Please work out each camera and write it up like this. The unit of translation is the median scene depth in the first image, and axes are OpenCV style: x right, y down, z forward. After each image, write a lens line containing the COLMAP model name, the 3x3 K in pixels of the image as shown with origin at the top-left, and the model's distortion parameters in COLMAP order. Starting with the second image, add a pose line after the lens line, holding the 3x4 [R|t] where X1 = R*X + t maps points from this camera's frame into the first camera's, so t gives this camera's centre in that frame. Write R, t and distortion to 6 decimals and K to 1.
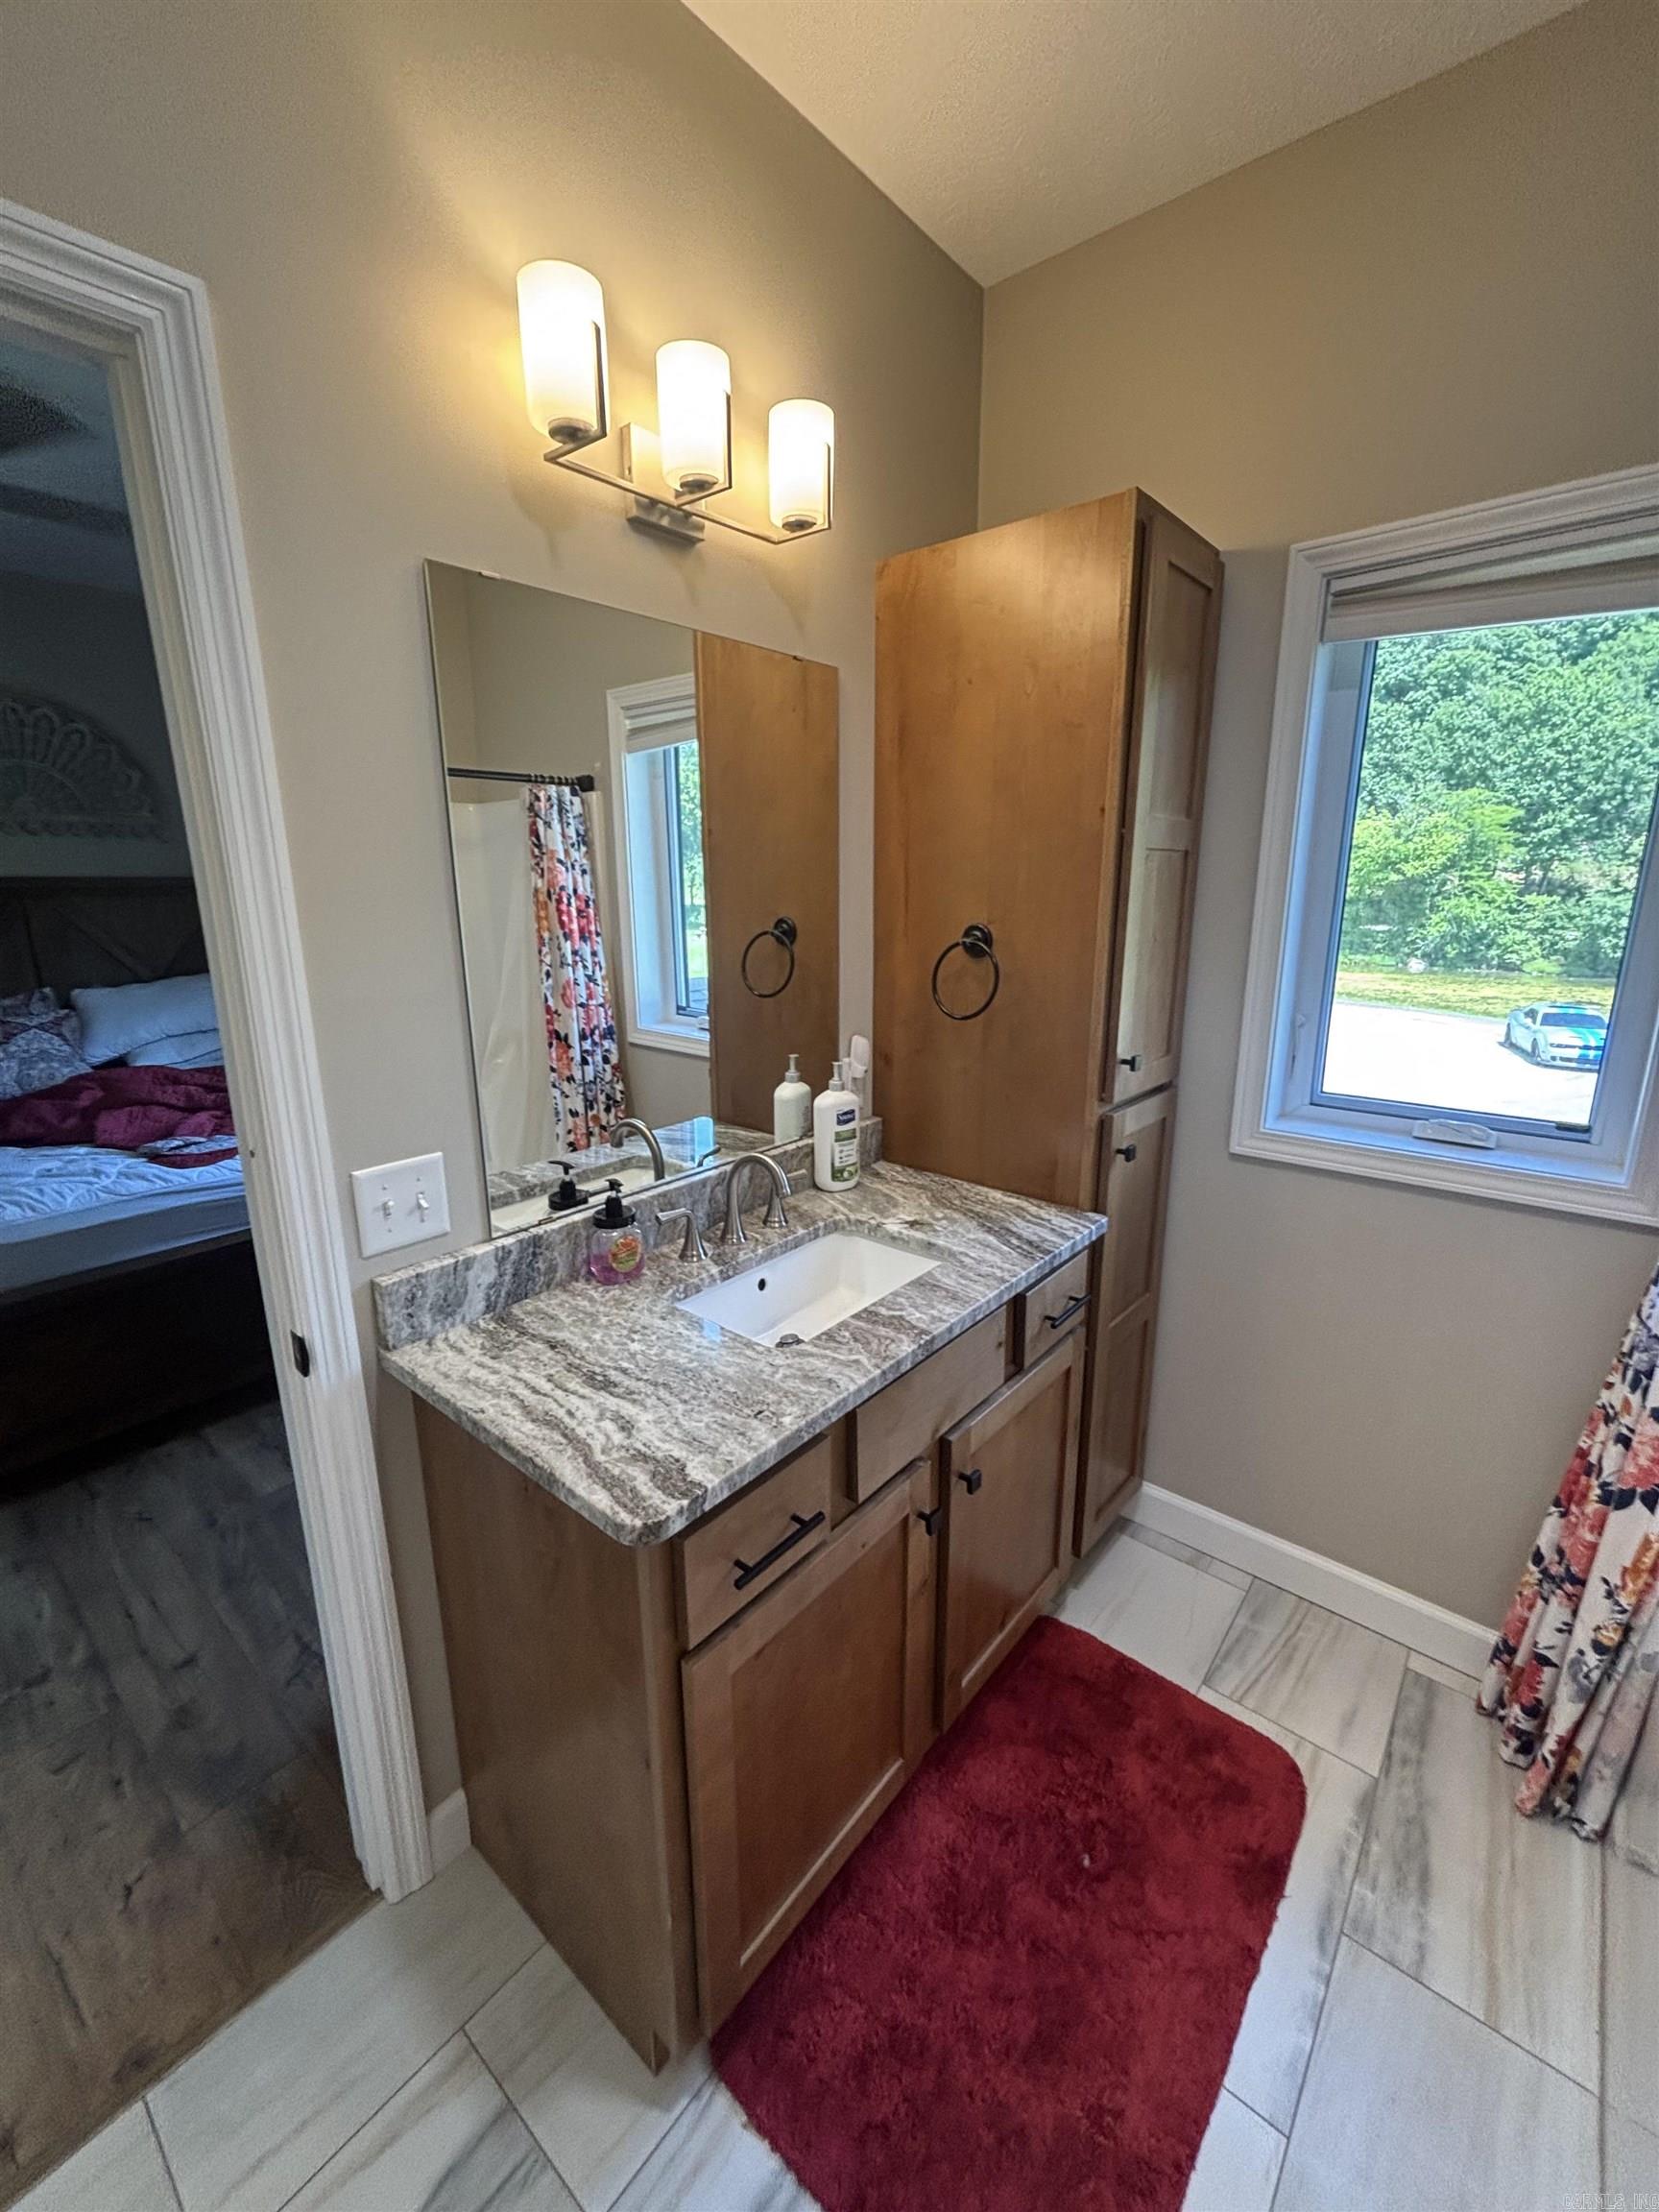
lens RADIAL K [[897.7, 0, 837.7], [0, 897.7, 1104.5], [0, 0, 1]] dist [-0.000676, 0.000608]
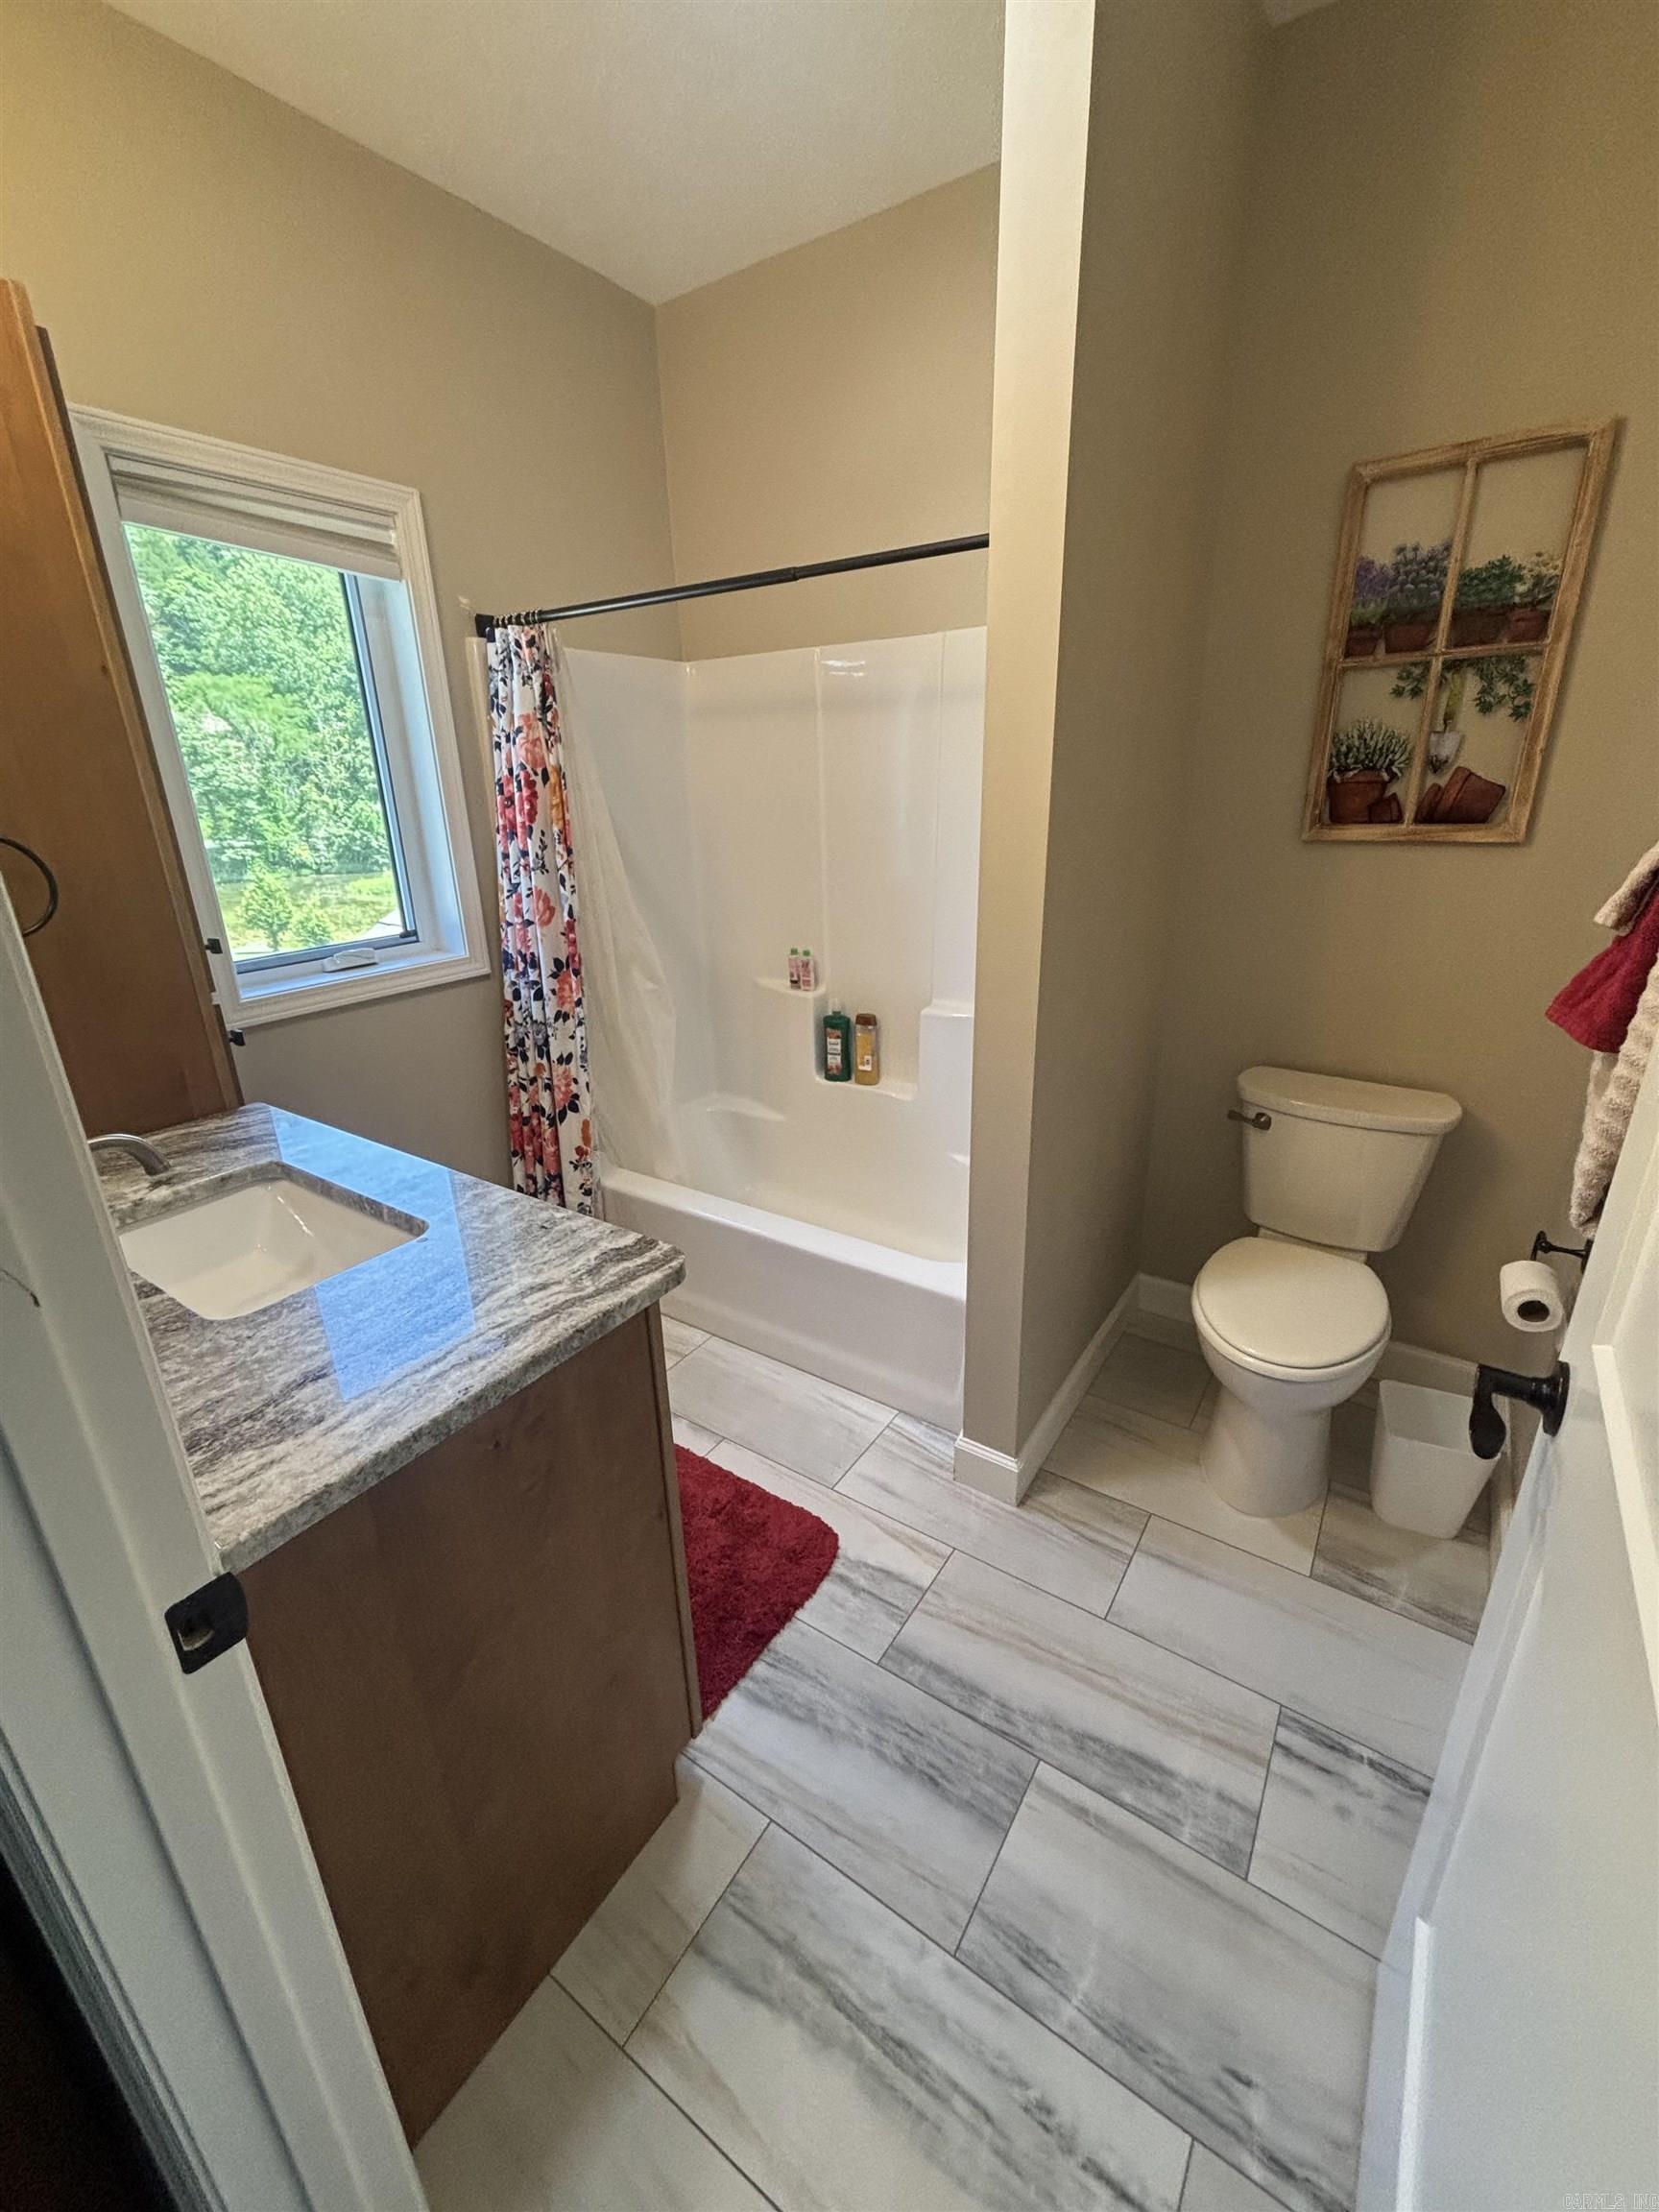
lens RADIAL K [[897.7, 0, 828.8], [0, 897.7, 1104.0], [0, 0, 1]] dist [-0.000676, 0.000608]
pose [[-0.089396, -0.339095, 0.936495, -1.037621], [0.266340, 0.897879, 0.350537, -0.082246], [-0.959725, 0.280763, 0.010048, 0.571072]]
